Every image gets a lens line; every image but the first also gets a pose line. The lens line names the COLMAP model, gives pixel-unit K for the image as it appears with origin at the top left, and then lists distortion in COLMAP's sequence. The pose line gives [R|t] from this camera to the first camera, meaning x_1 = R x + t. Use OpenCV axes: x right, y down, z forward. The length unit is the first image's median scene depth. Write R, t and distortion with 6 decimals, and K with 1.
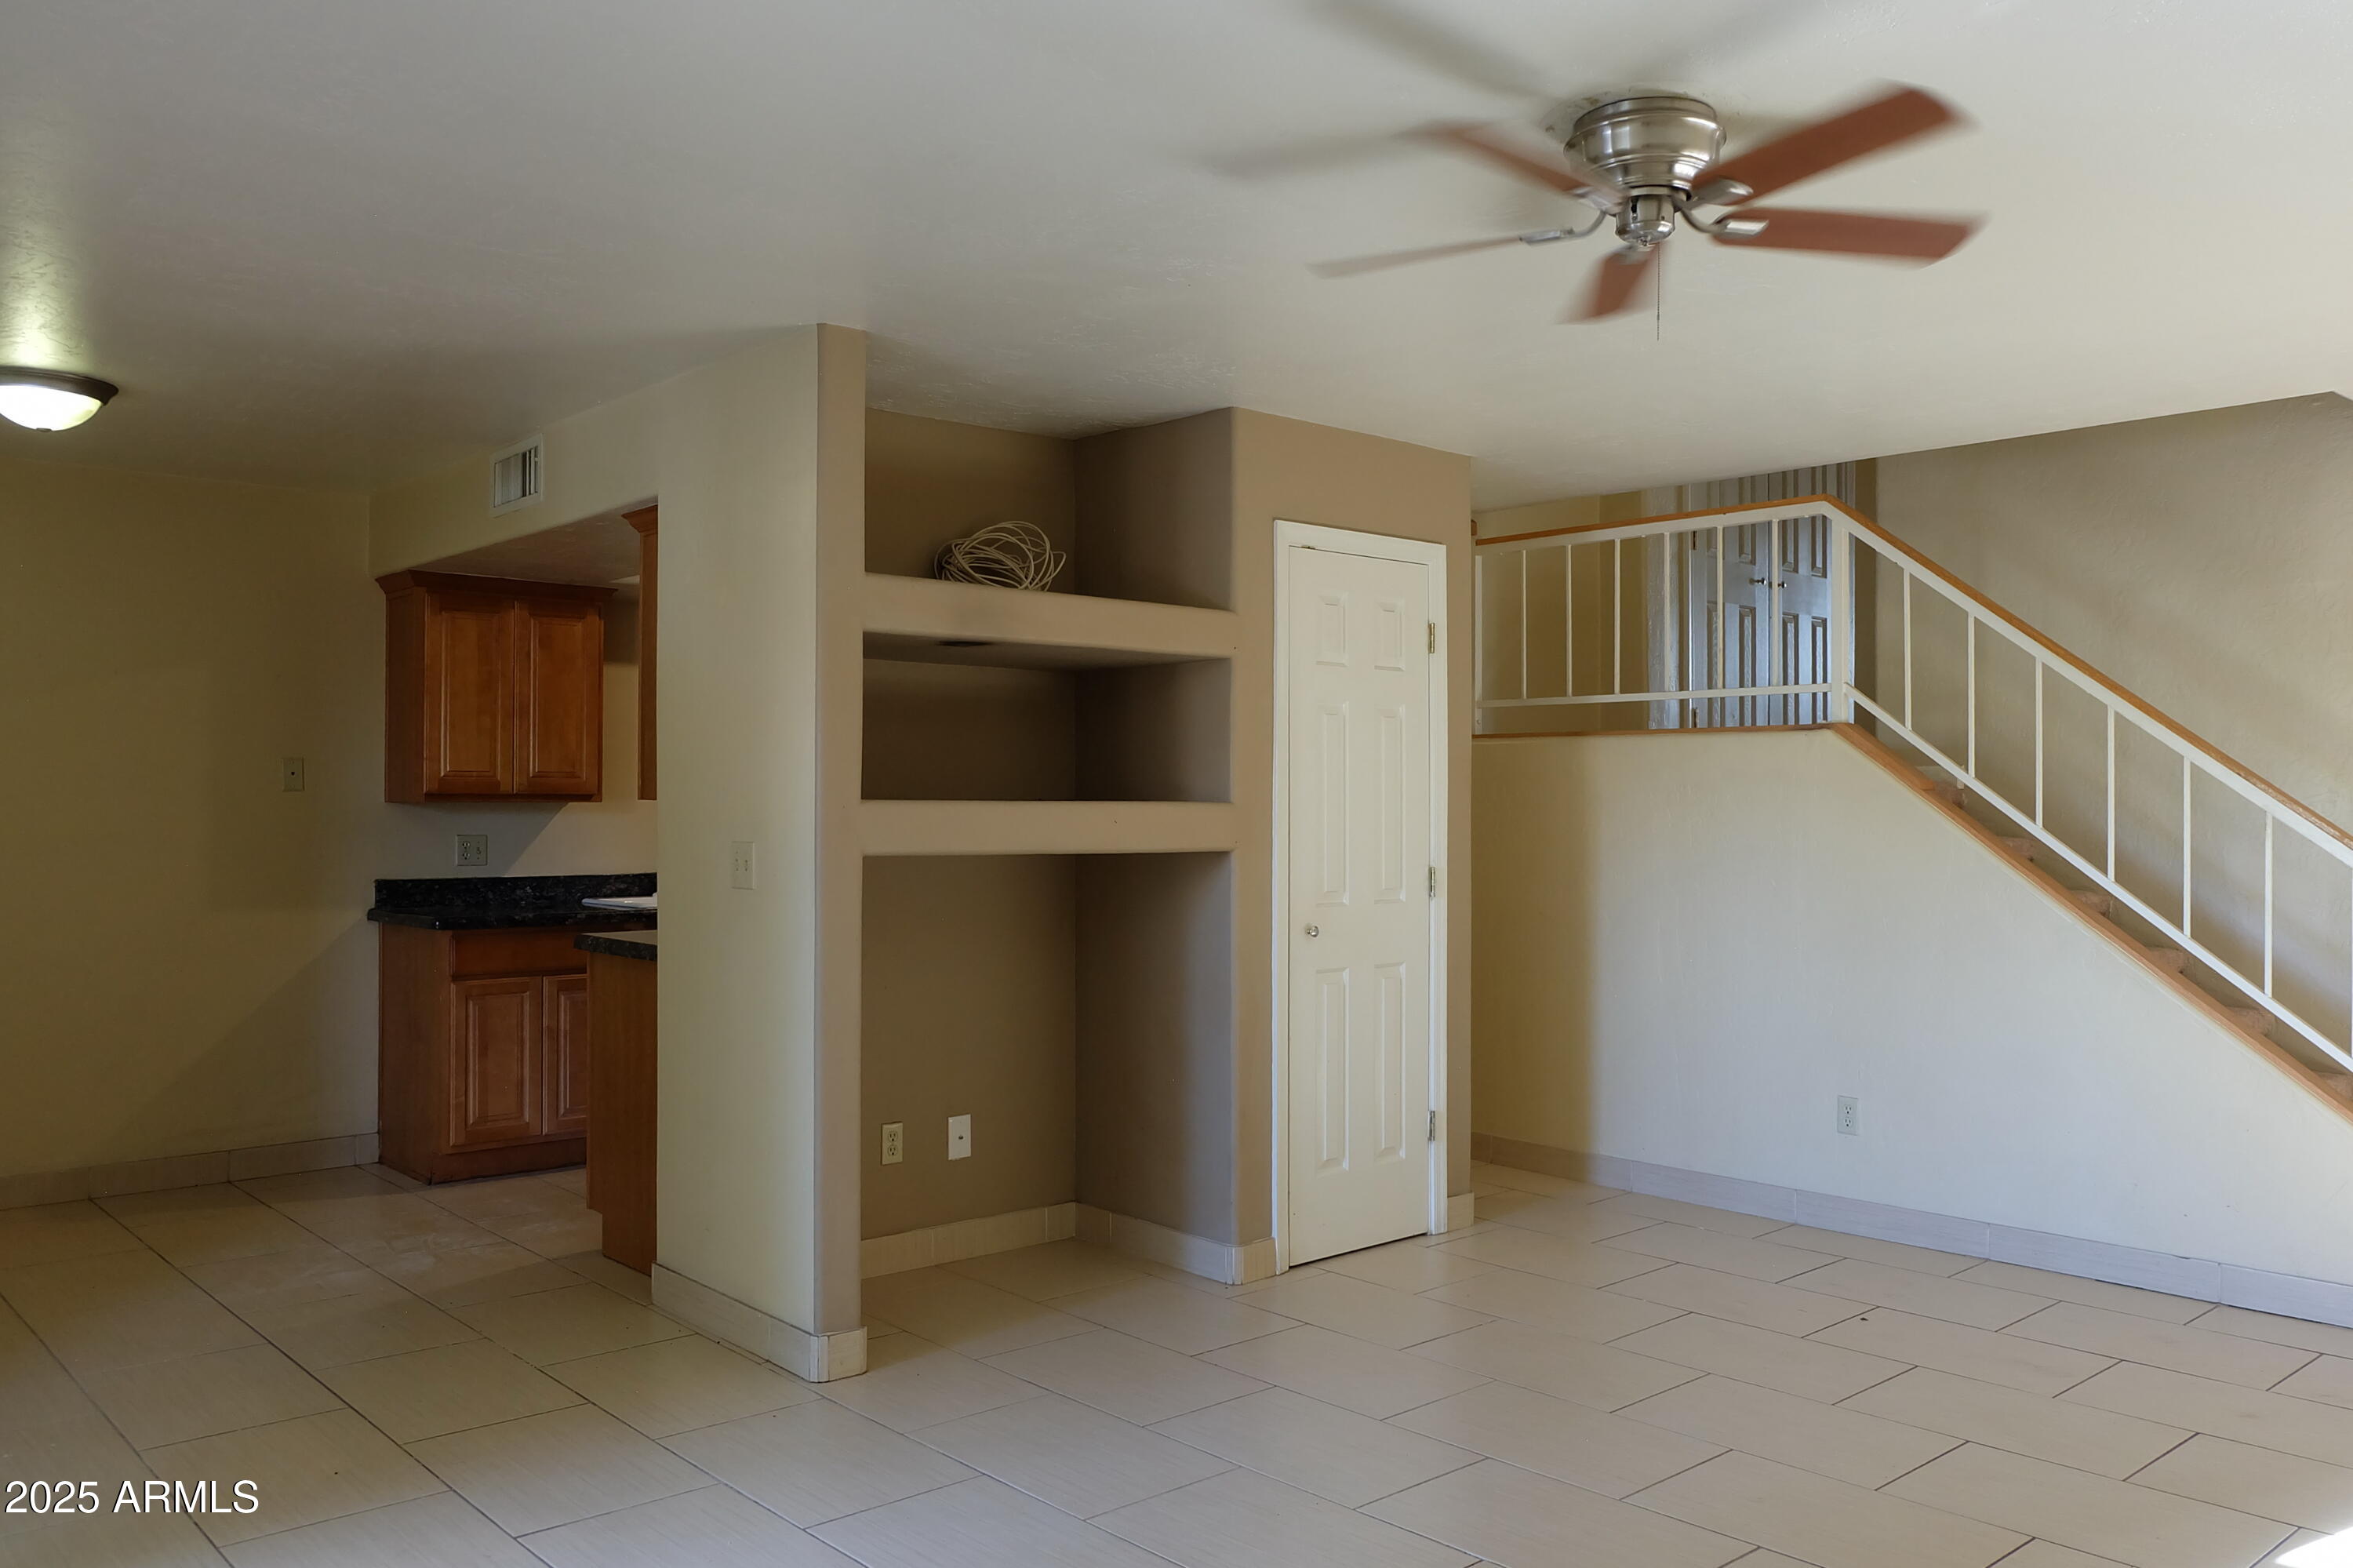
lens RADIAL K [[1791.9, 0, 1188.5], [0, 1791.9, 787.3], [0, 0, 1]] dist [-0.027324, 0.006173]
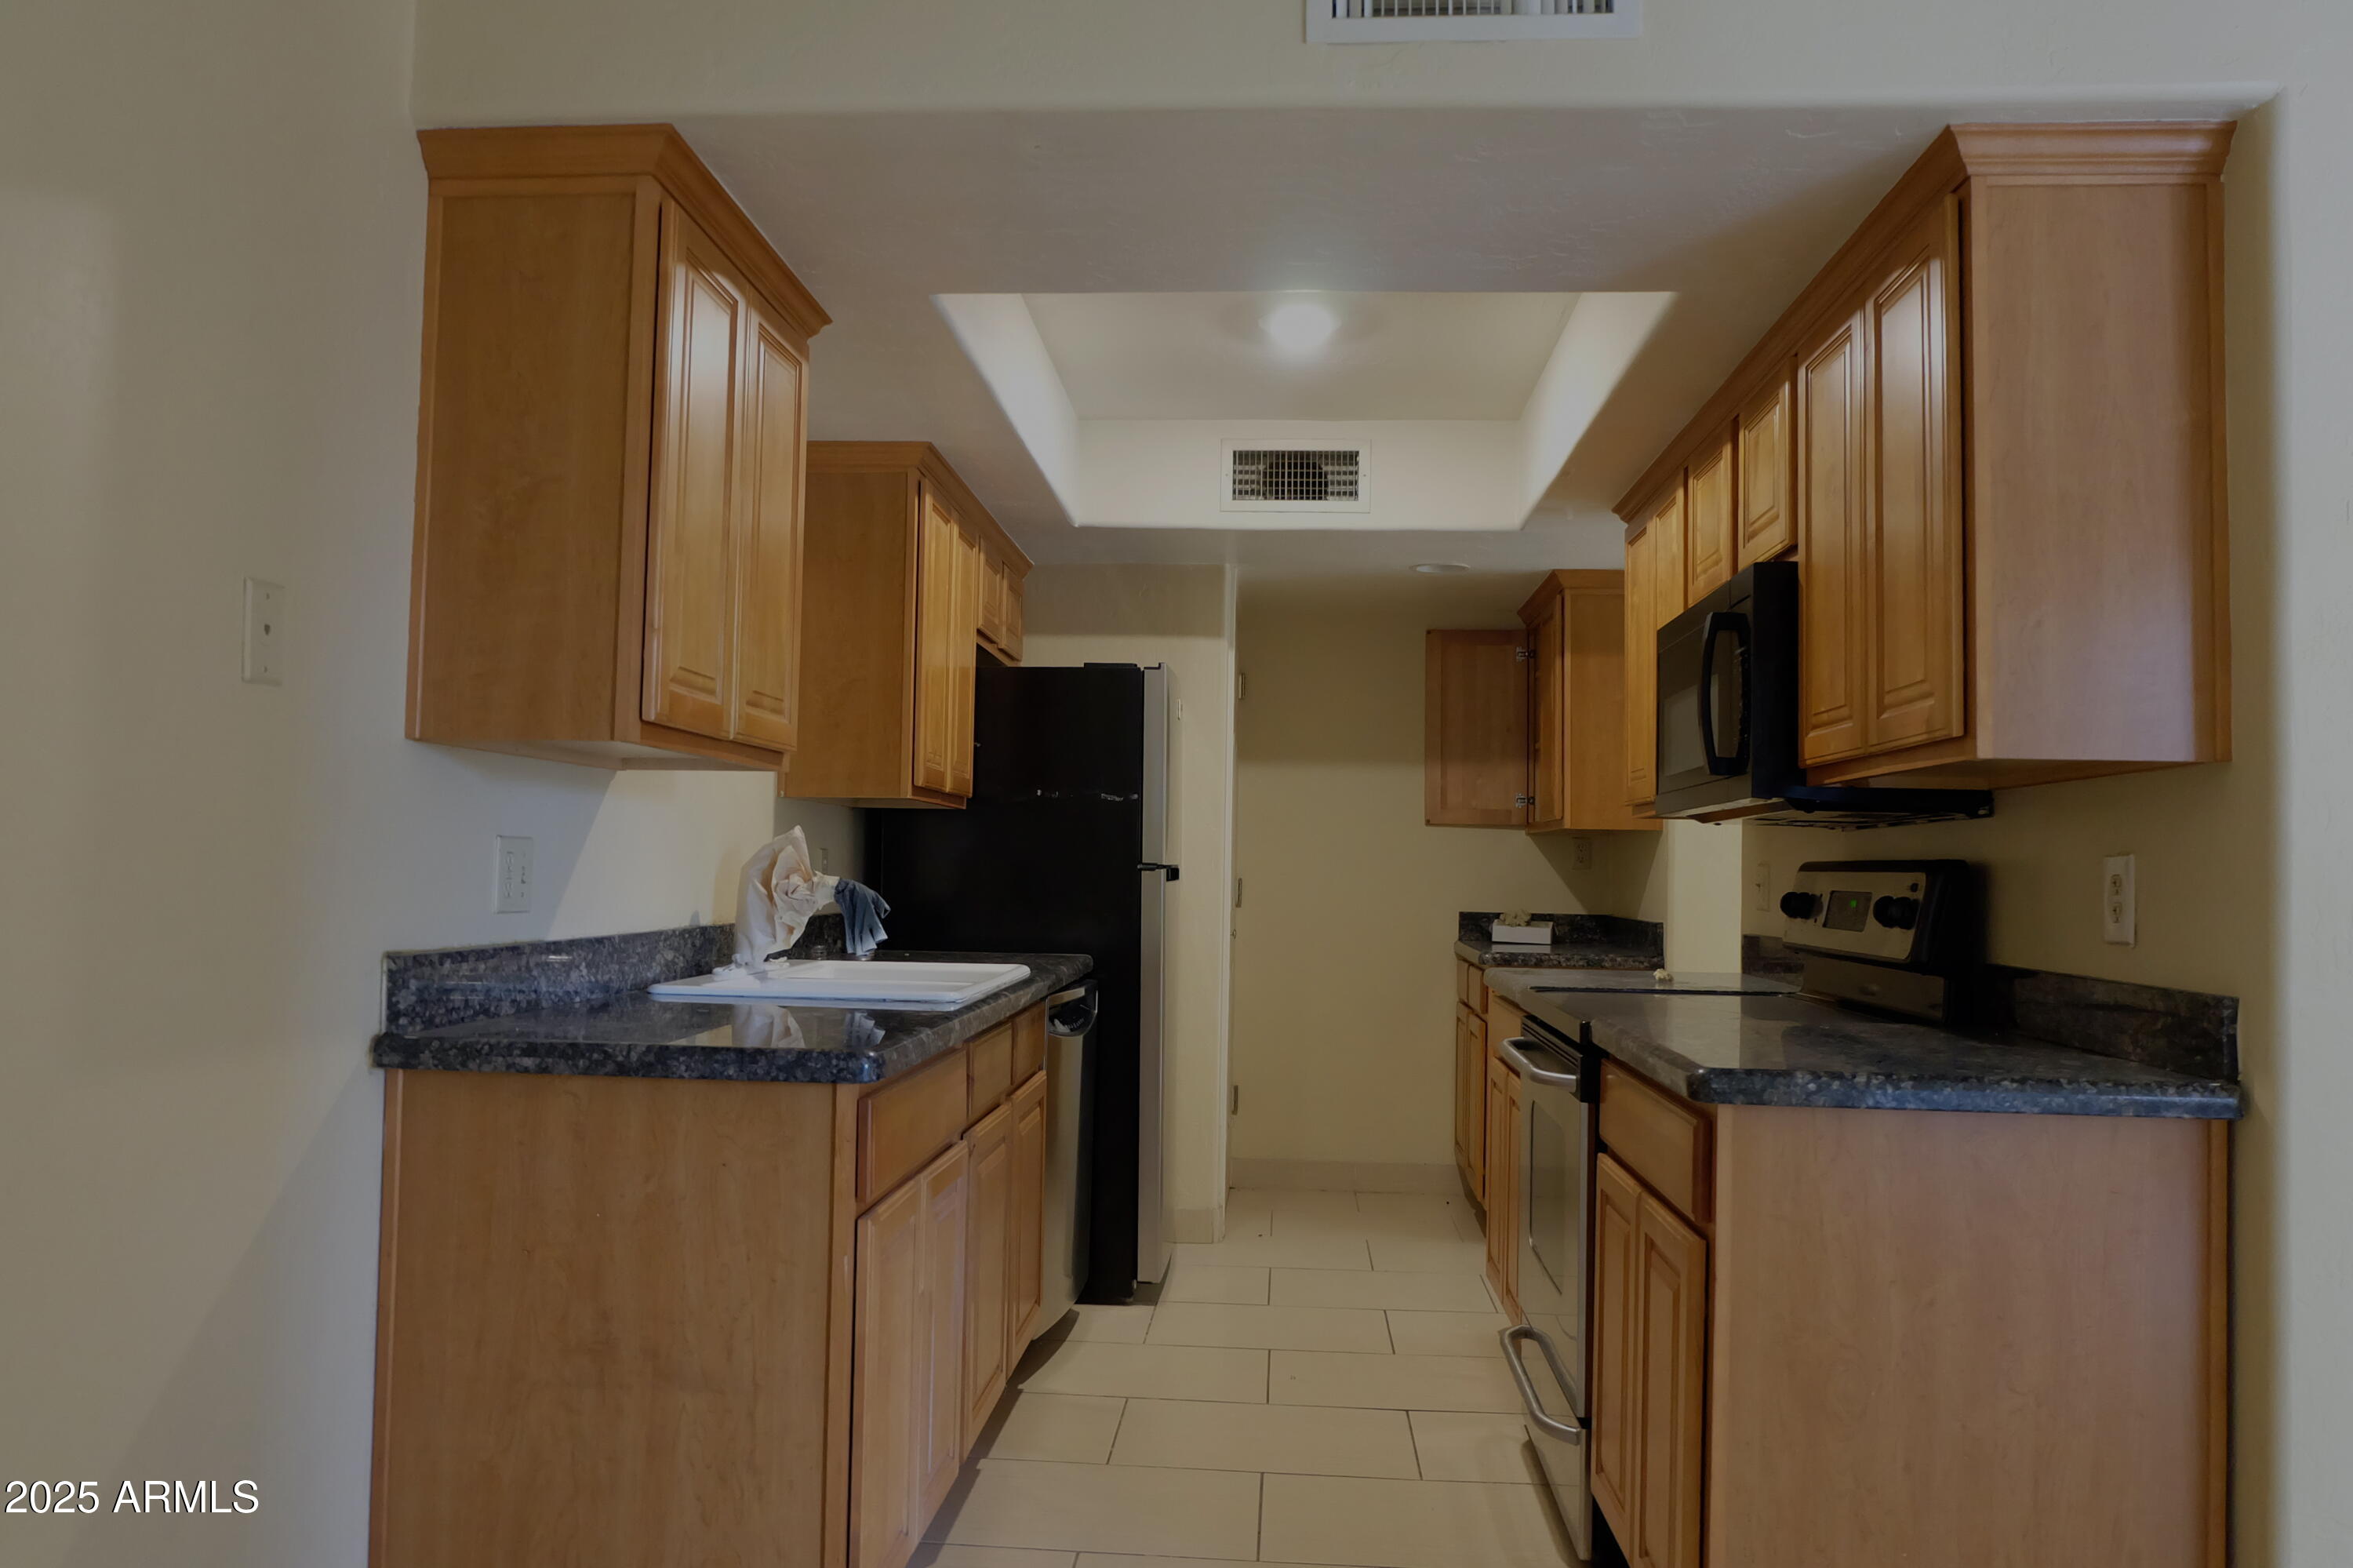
lens RADIAL K [[1593.5, 0, 1161.8], [0, 1593.5, 793.3], [0, 0, 1]] dist [-0.041419, 0.000718]
pose [[0.730729, 0.042281, 0.681357, -0.593517], [-0.022119, 0.999023, -0.038272, 0.030216], [-0.682309, 0.012896, 0.730950, 0.702732]]
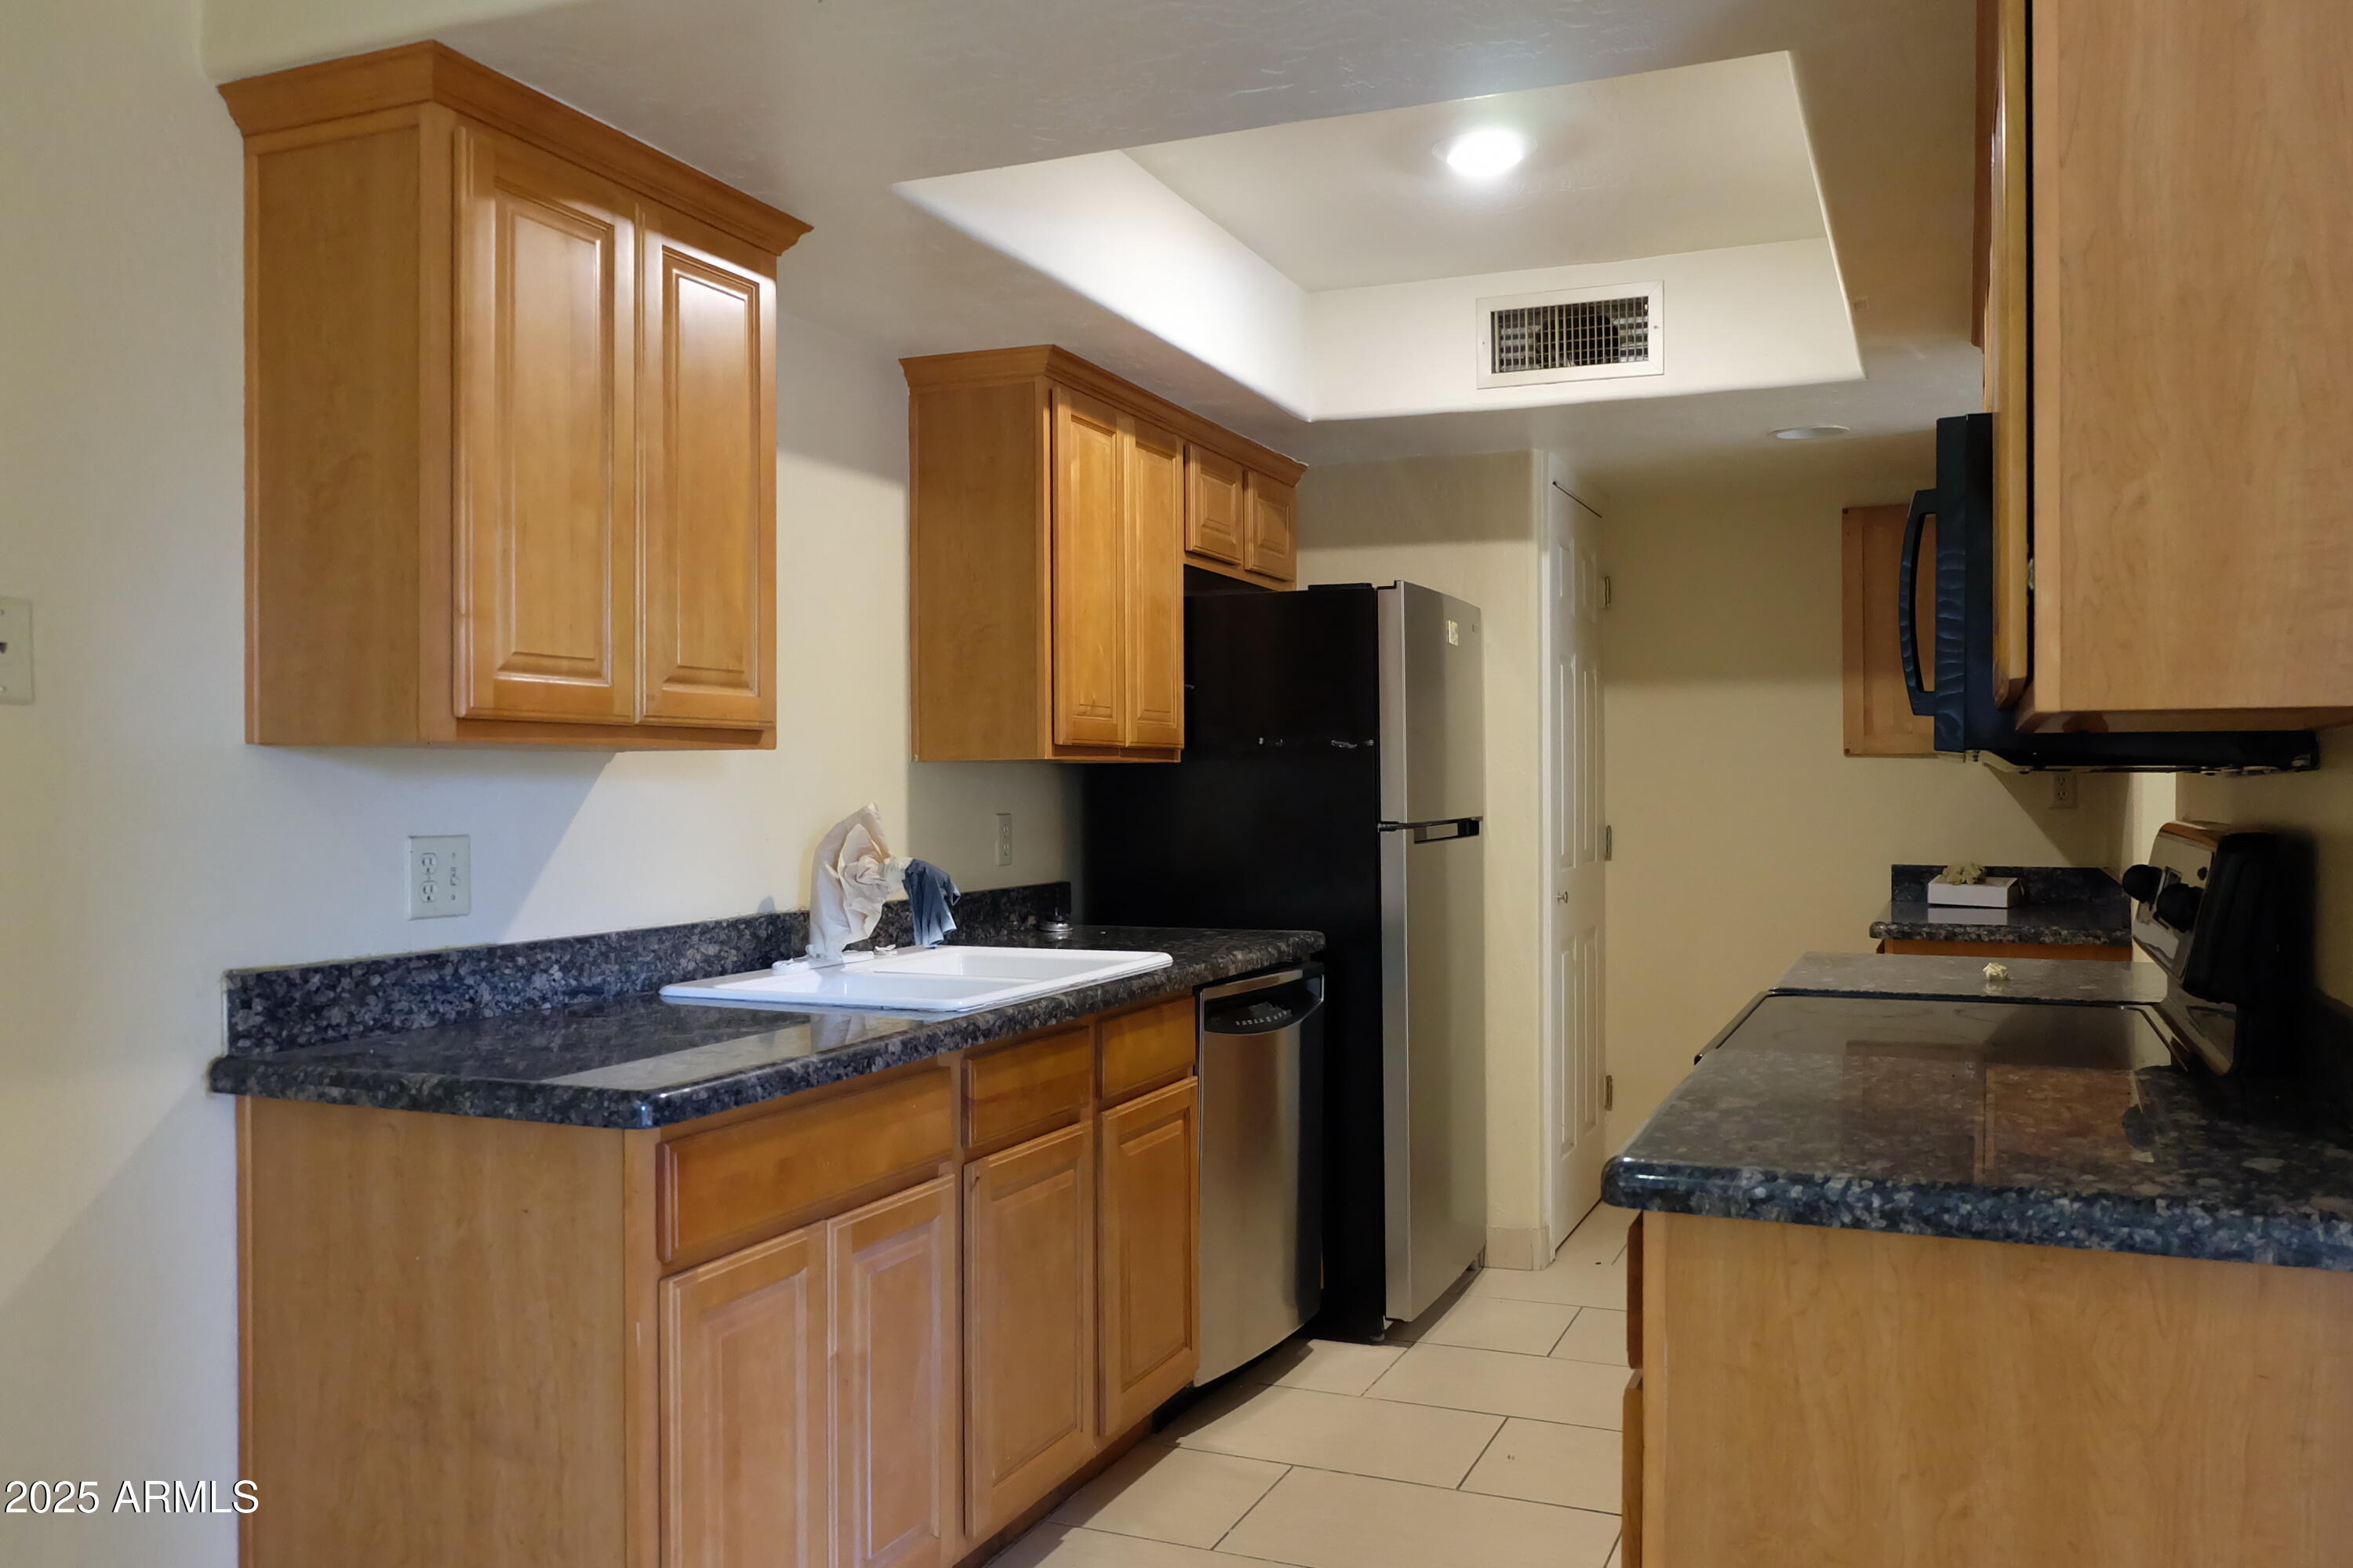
lens RADIAL K [[1791.9, 0, 1188.5], [0, 1791.9, 787.3], [0, 0, 1]] dist [-0.027324, 0.006173]
pose [[0.905774, -0.005375, 0.423726, -0.460058], [0.001731, 0.999958, 0.008984, 0.014863], [-0.423757, -0.007404, 0.905746, 0.653590]]
